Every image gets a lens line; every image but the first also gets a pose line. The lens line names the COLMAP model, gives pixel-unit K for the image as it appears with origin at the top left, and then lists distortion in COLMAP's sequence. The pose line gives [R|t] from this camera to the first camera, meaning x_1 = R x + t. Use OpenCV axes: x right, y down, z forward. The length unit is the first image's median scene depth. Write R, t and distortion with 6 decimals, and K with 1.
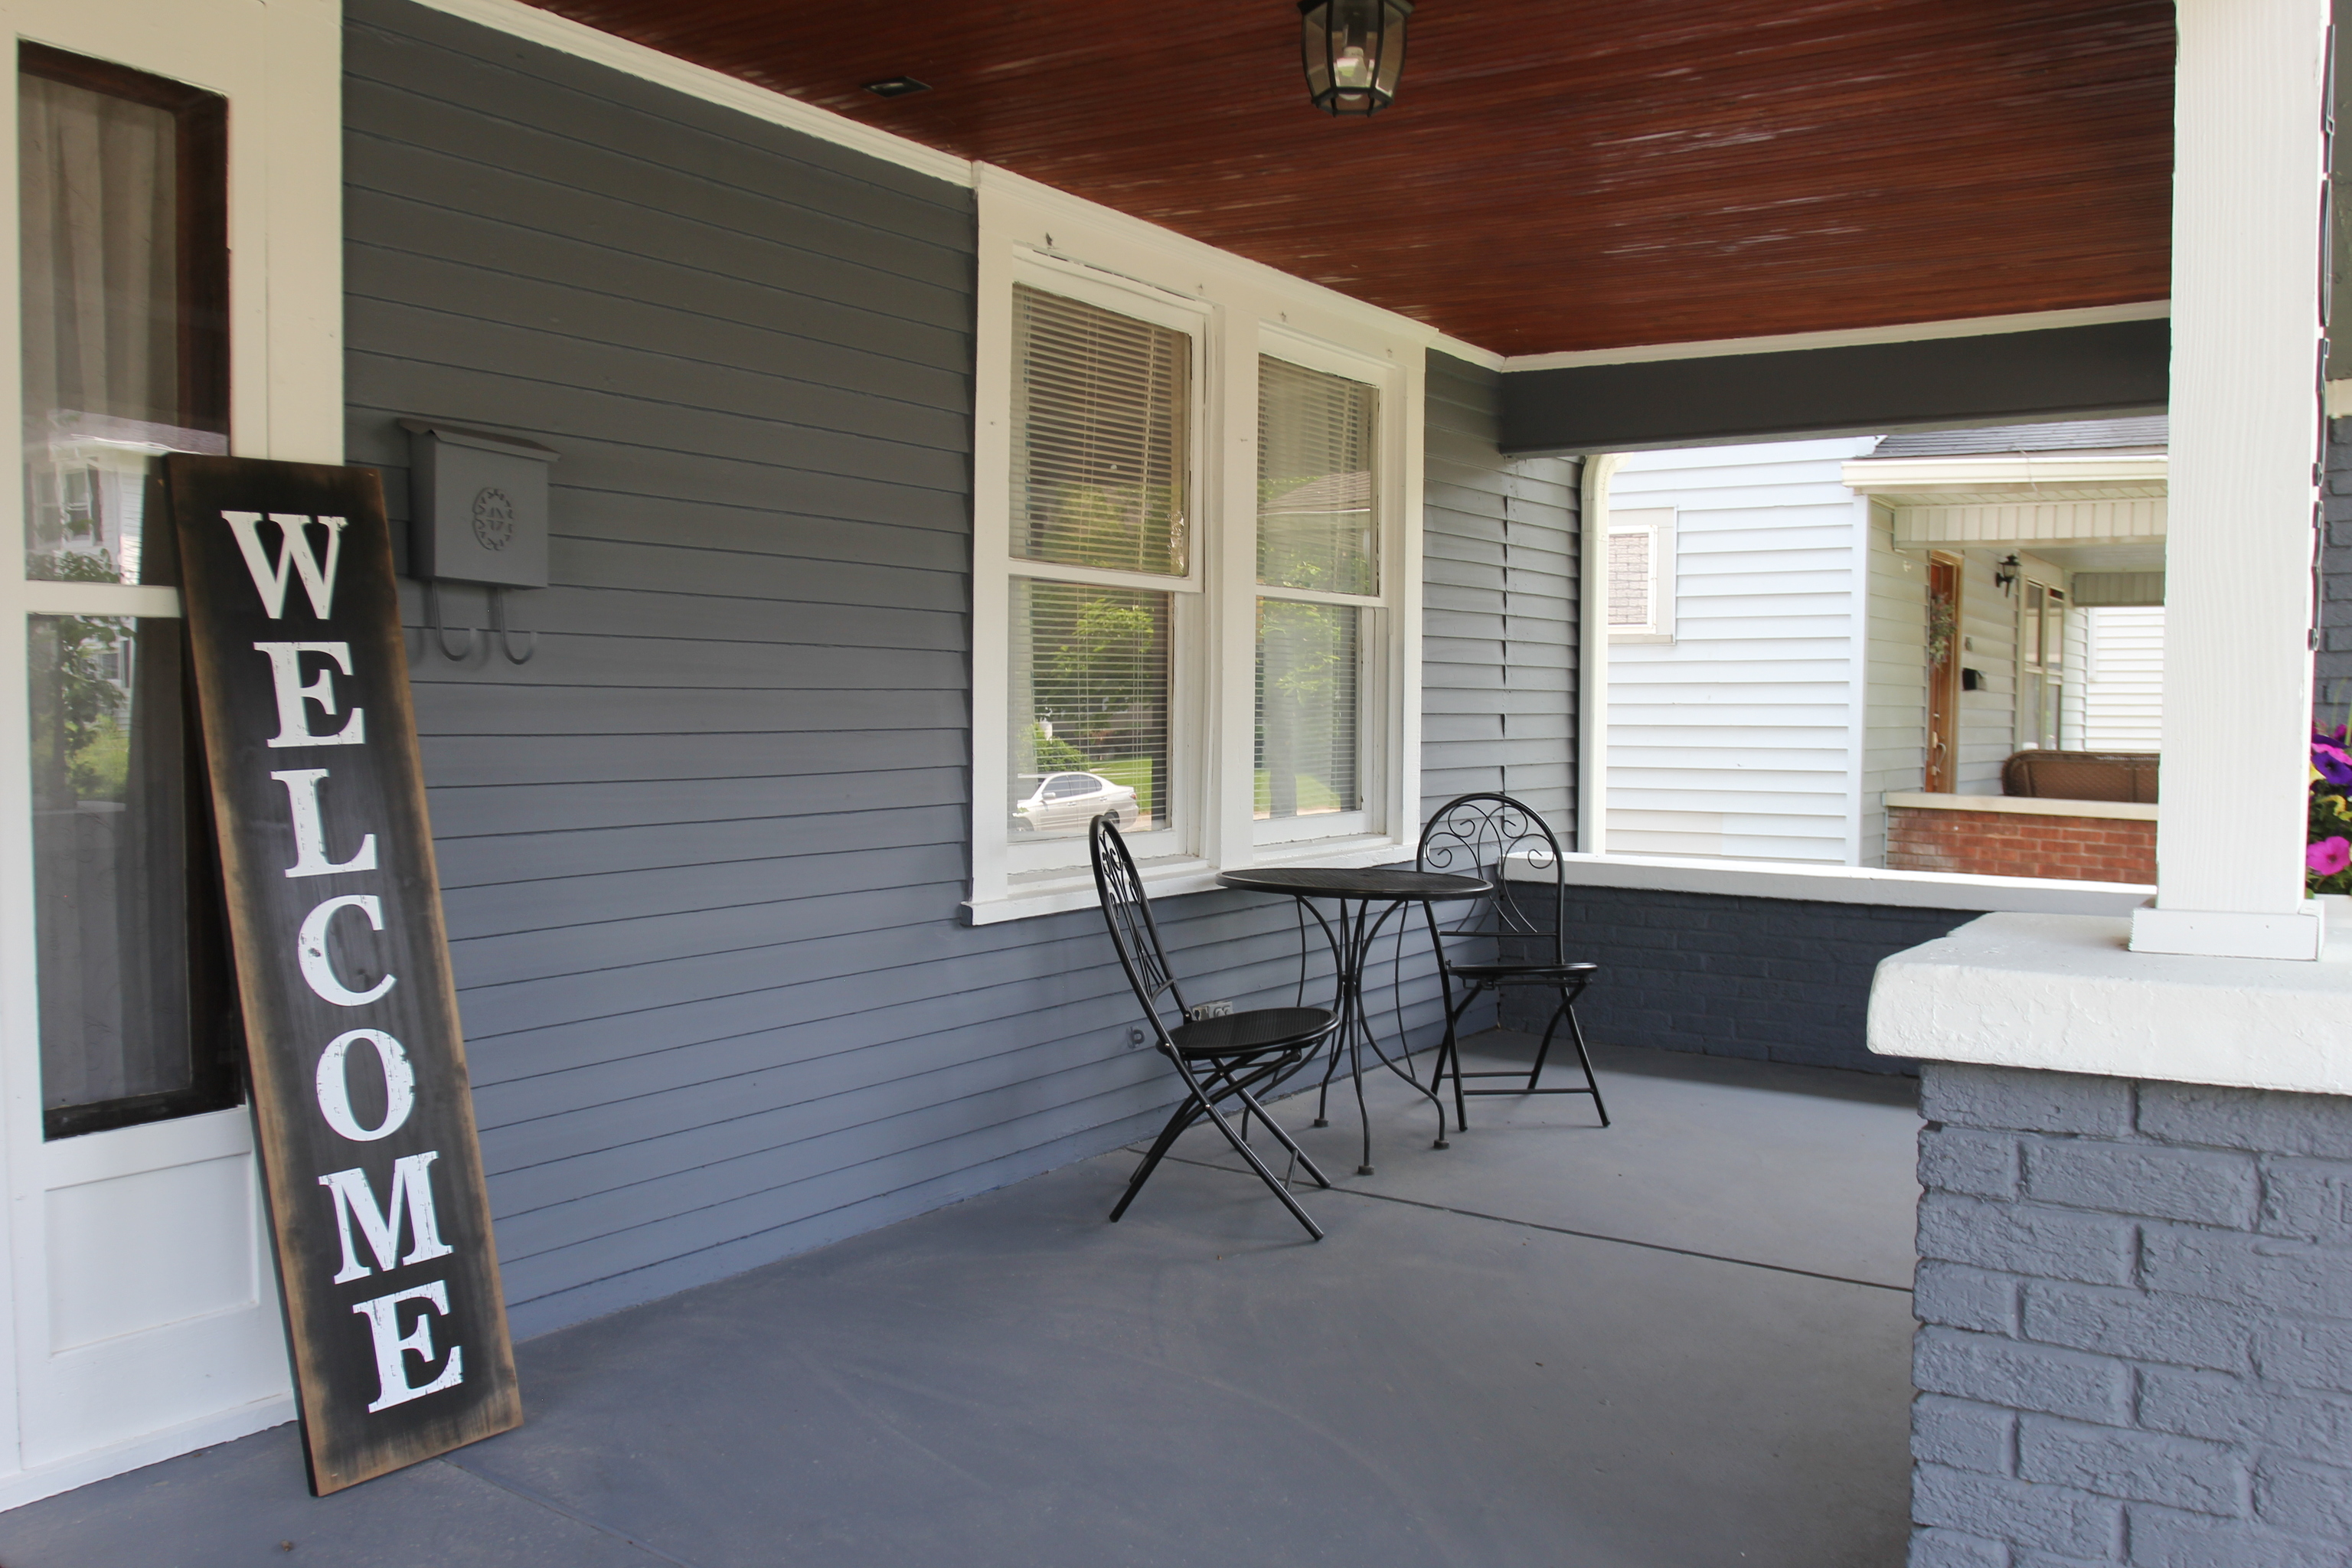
lens RADIAL K [[1860.0, 0, 1205.7], [0, 1860.0, 820.3], [0, 0, 1]] dist [-0.117188, 0.099684]
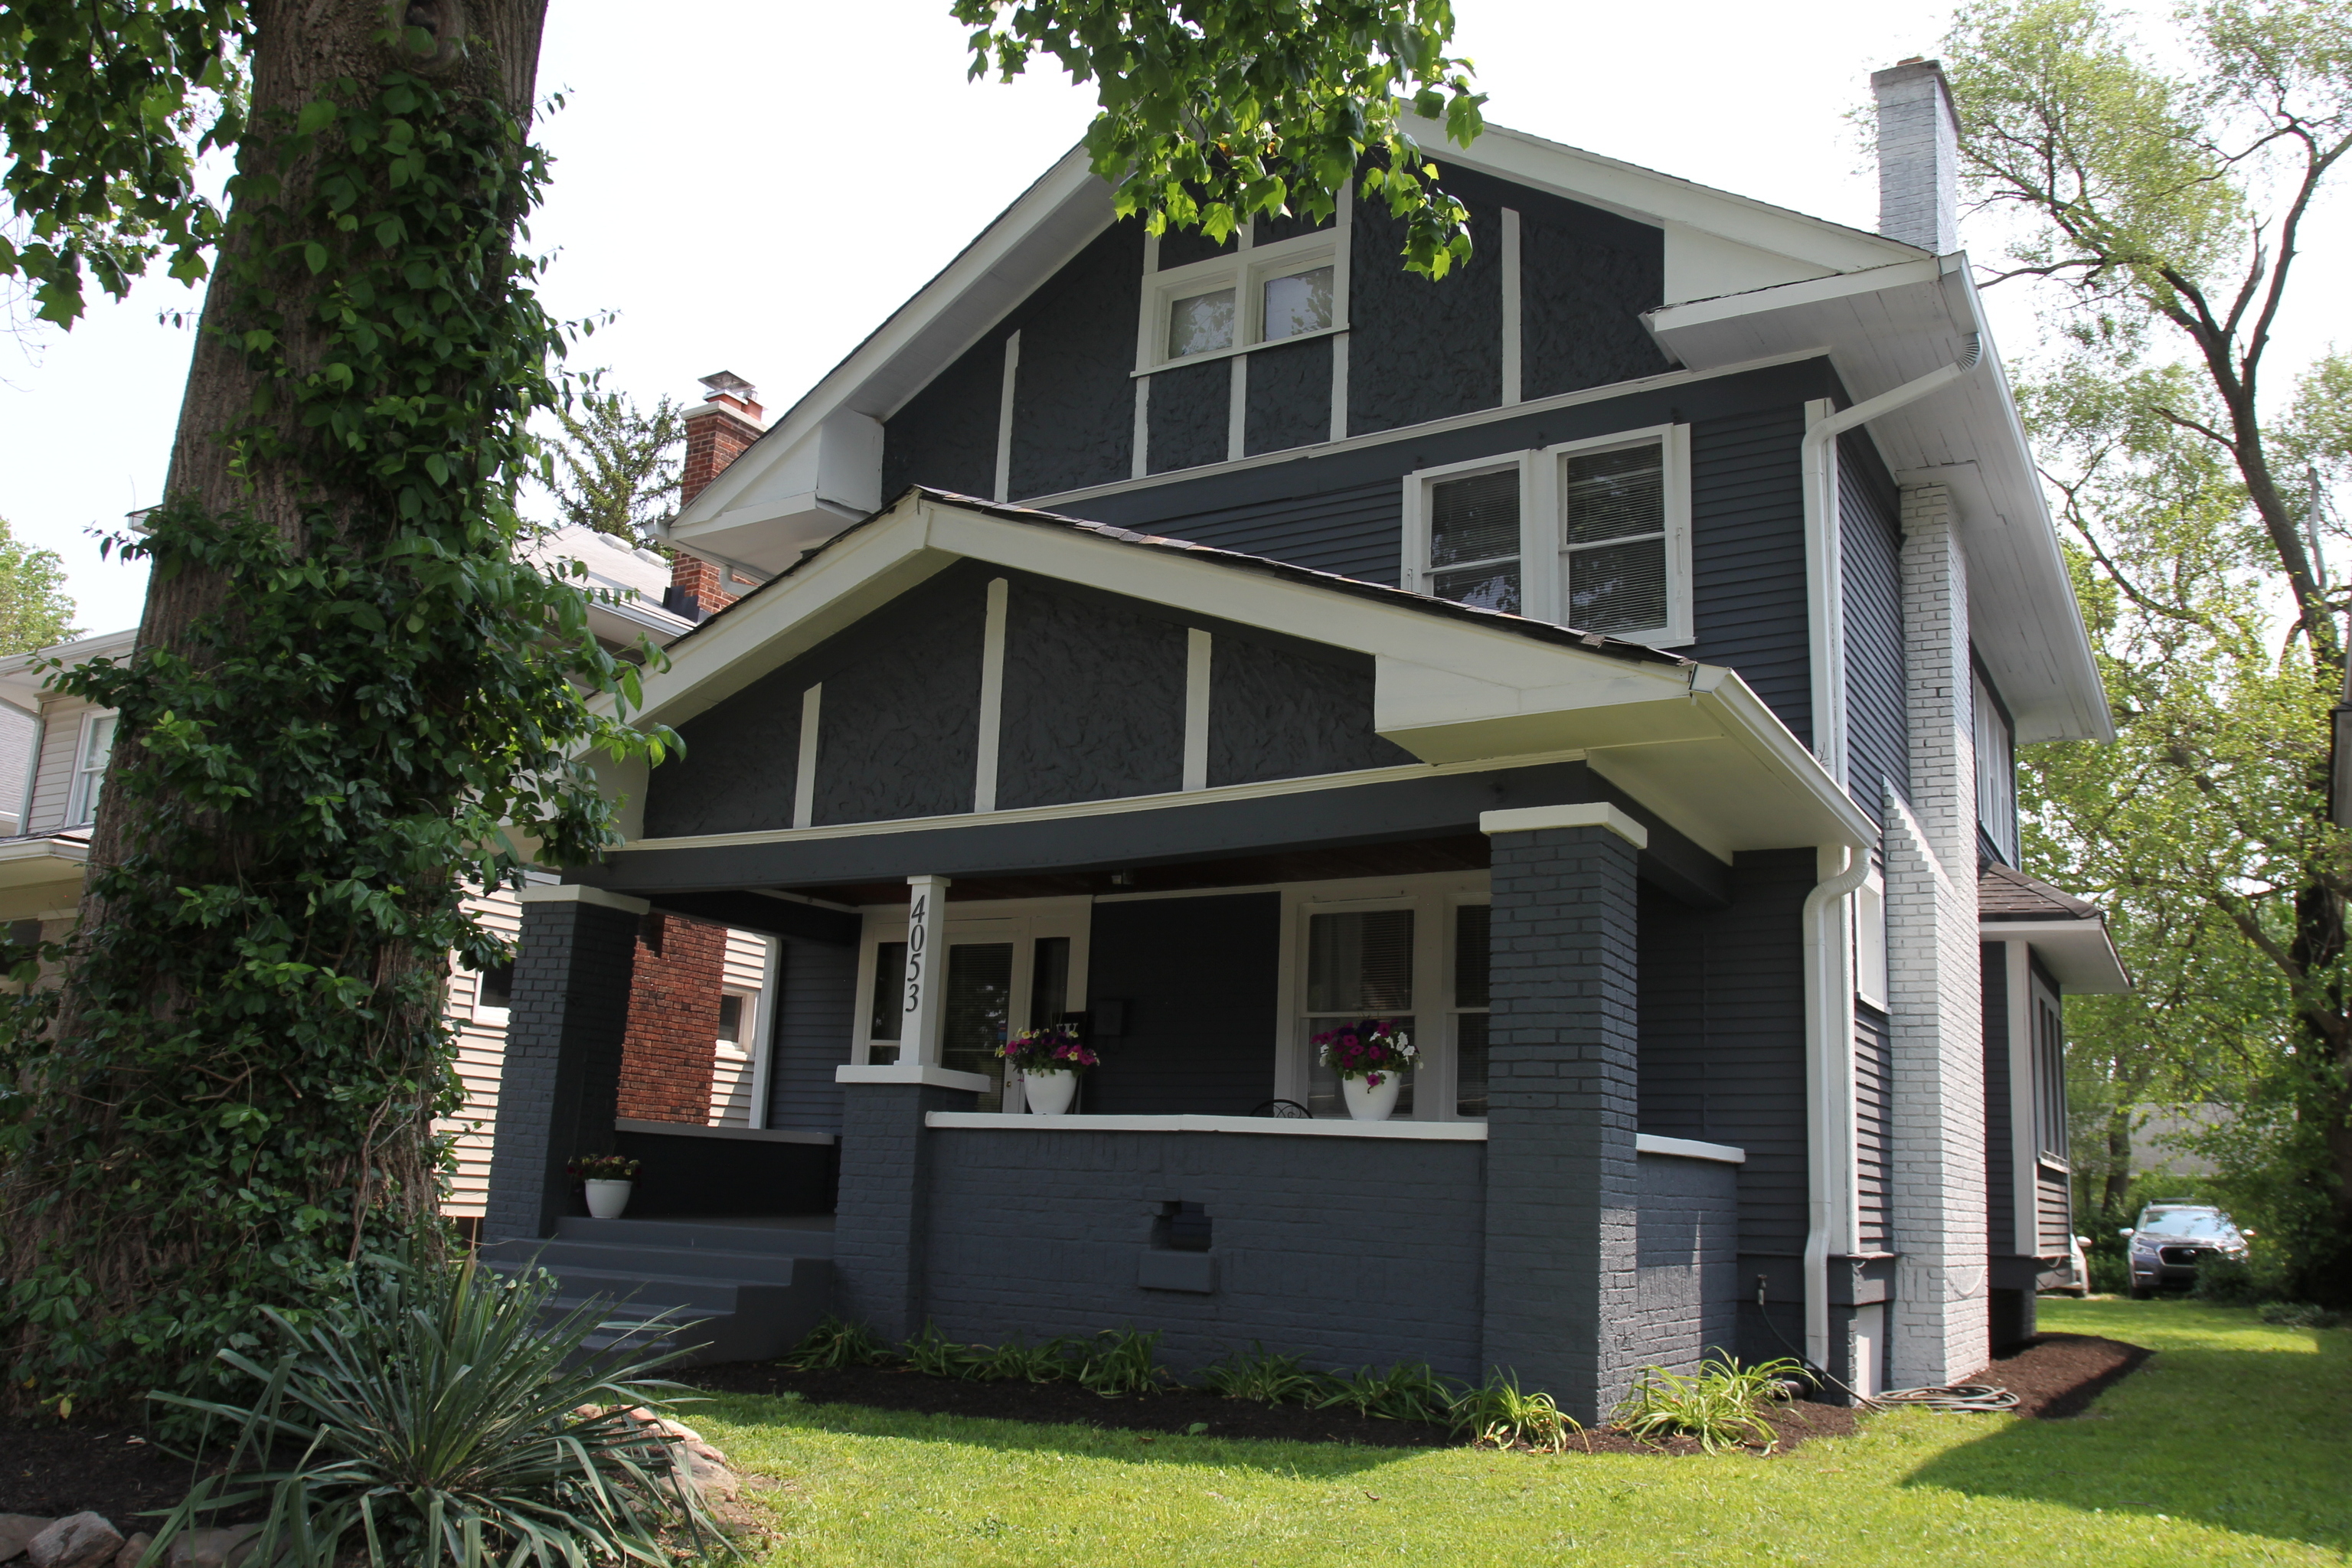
lens RADIAL K [[1860.0, 0, 1205.7], [0, 1860.0, 820.3], [0, 0, 1]] dist [-0.117188, 0.099684]
pose [[0.066876, -0.205561, -0.976357, 4.217826], [-0.096051, 0.972676, -0.211365, 0.292176], [0.993127, 0.107915, 0.045304, 1.066901]]
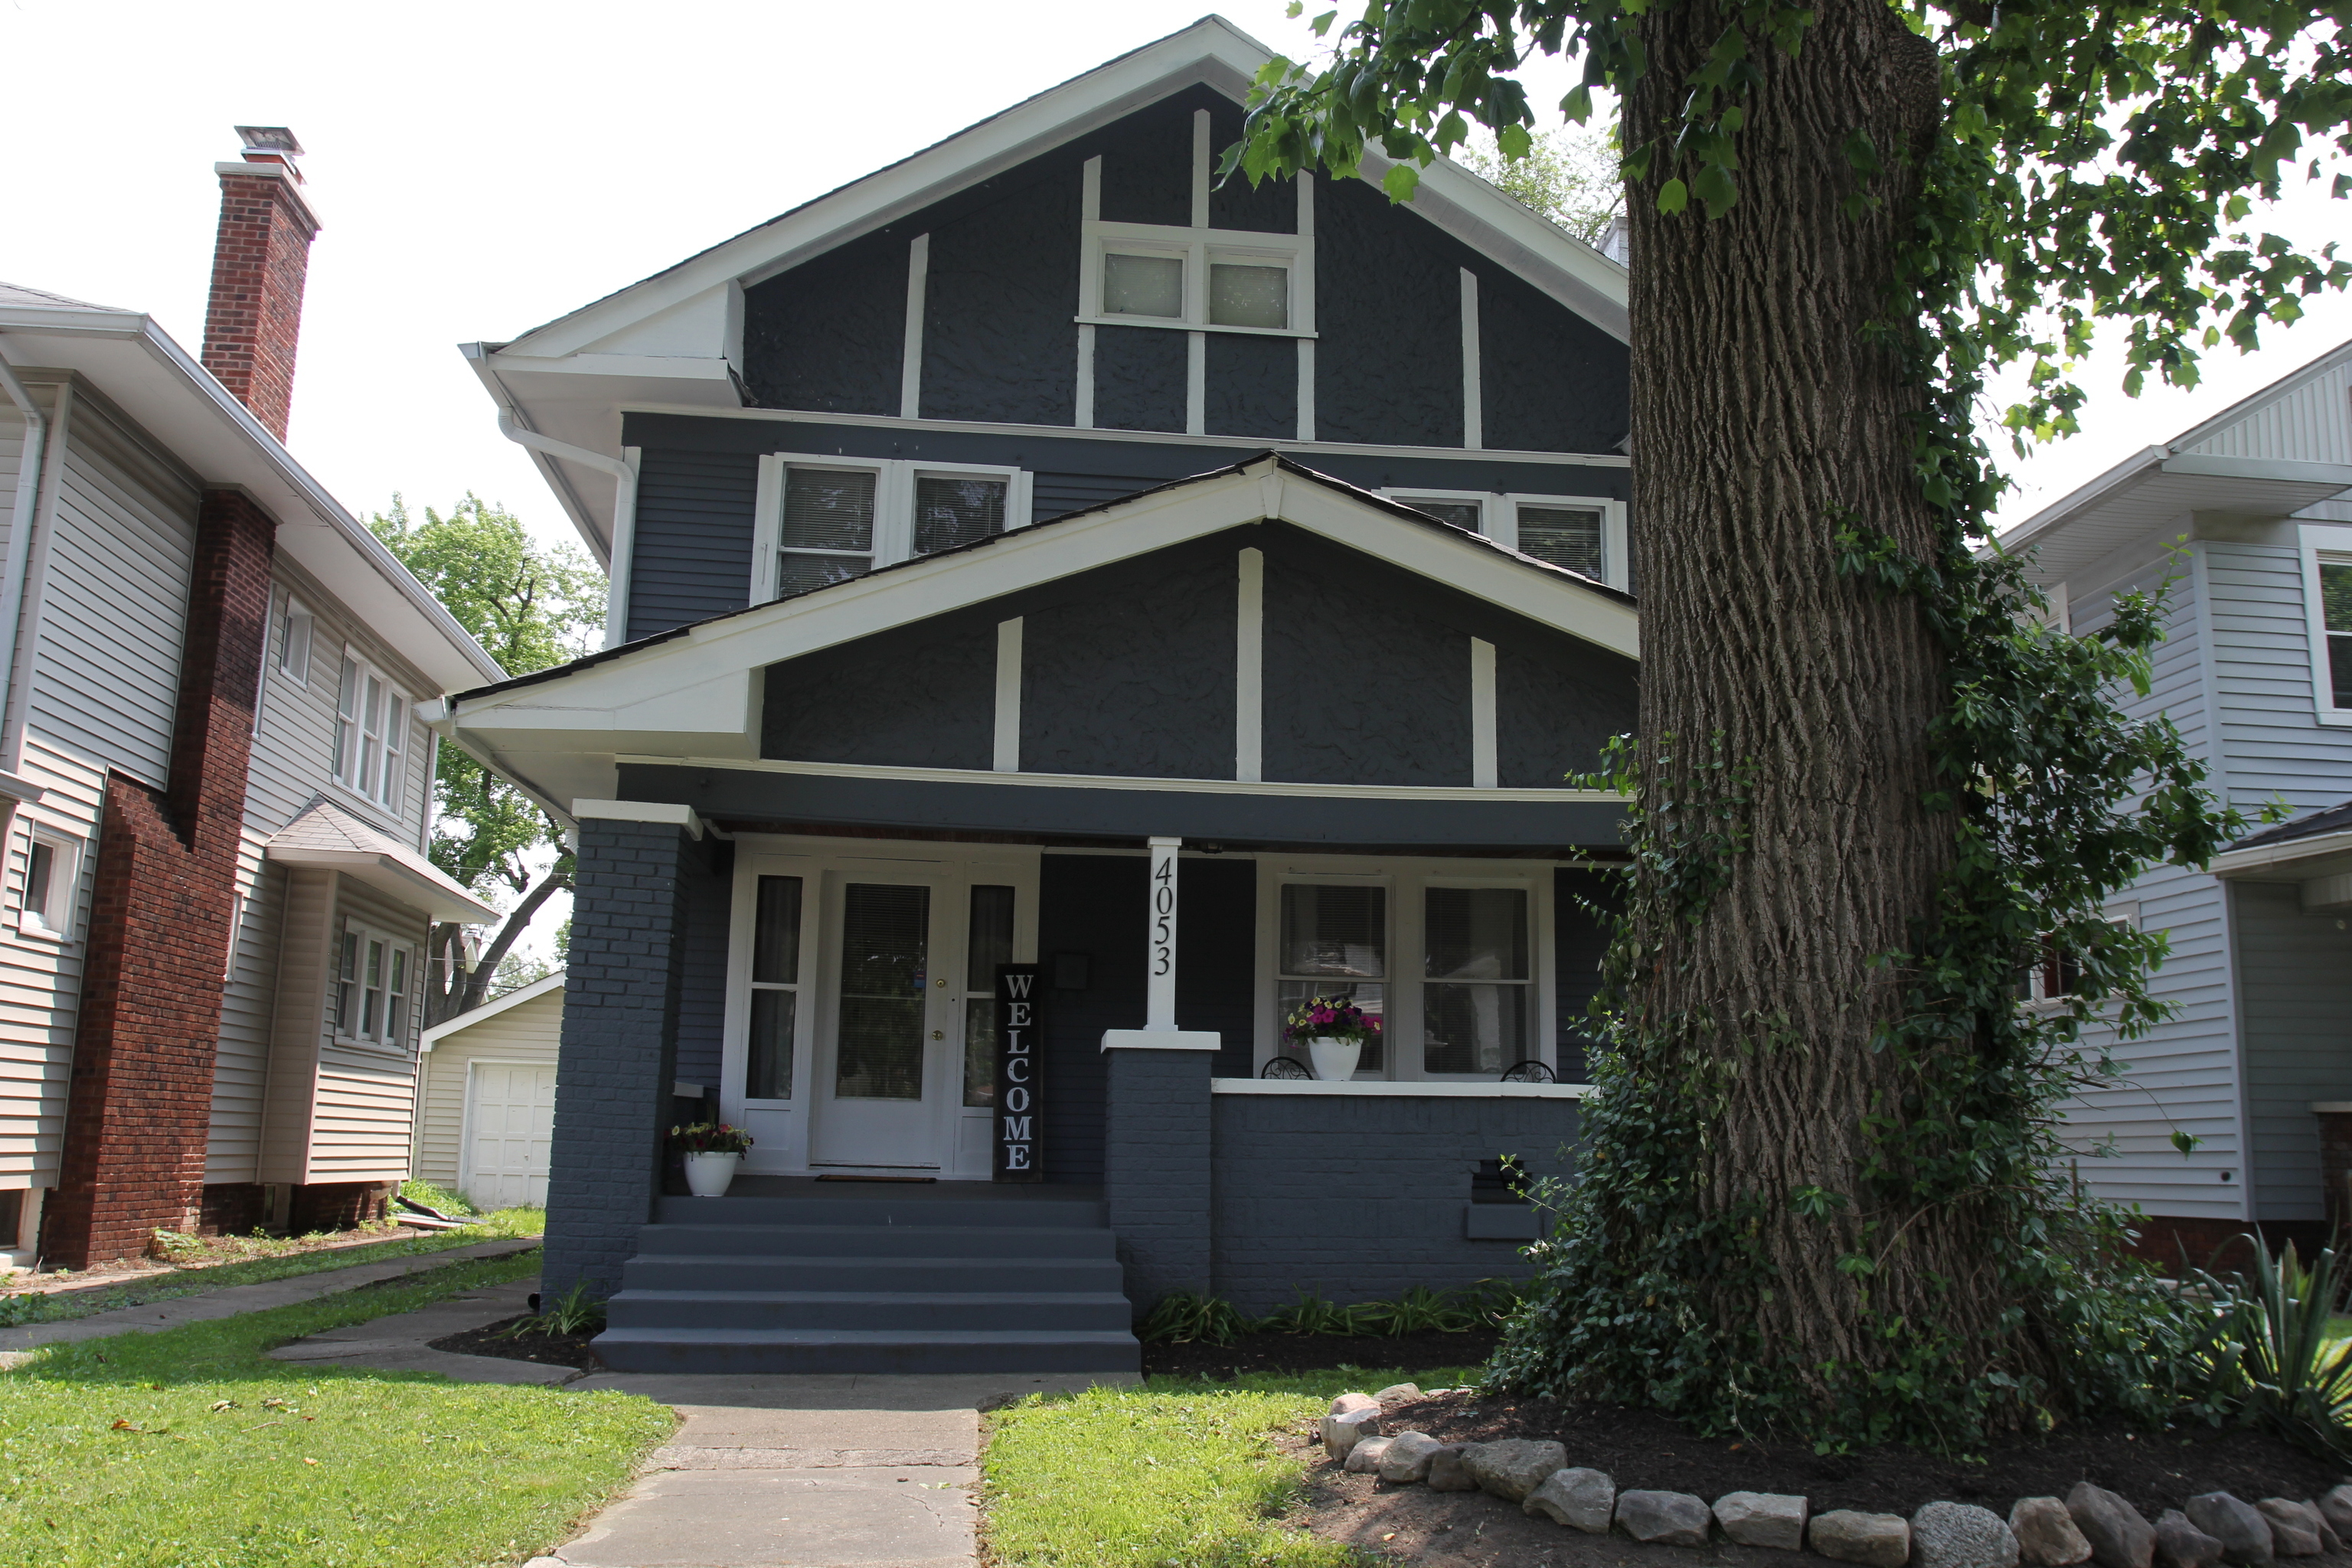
lens RADIAL K [[1860.0, 0, 1205.7], [0, 1860.0, 820.3], [0, 0, 1]] dist [-0.117188, 0.099684]
pose [[0.657312, -0.127138, -0.742817, 3.283940], [-0.054774, 0.975000, -0.215347, 0.426289], [0.751626, 0.182238, 0.633915, -1.658842]]
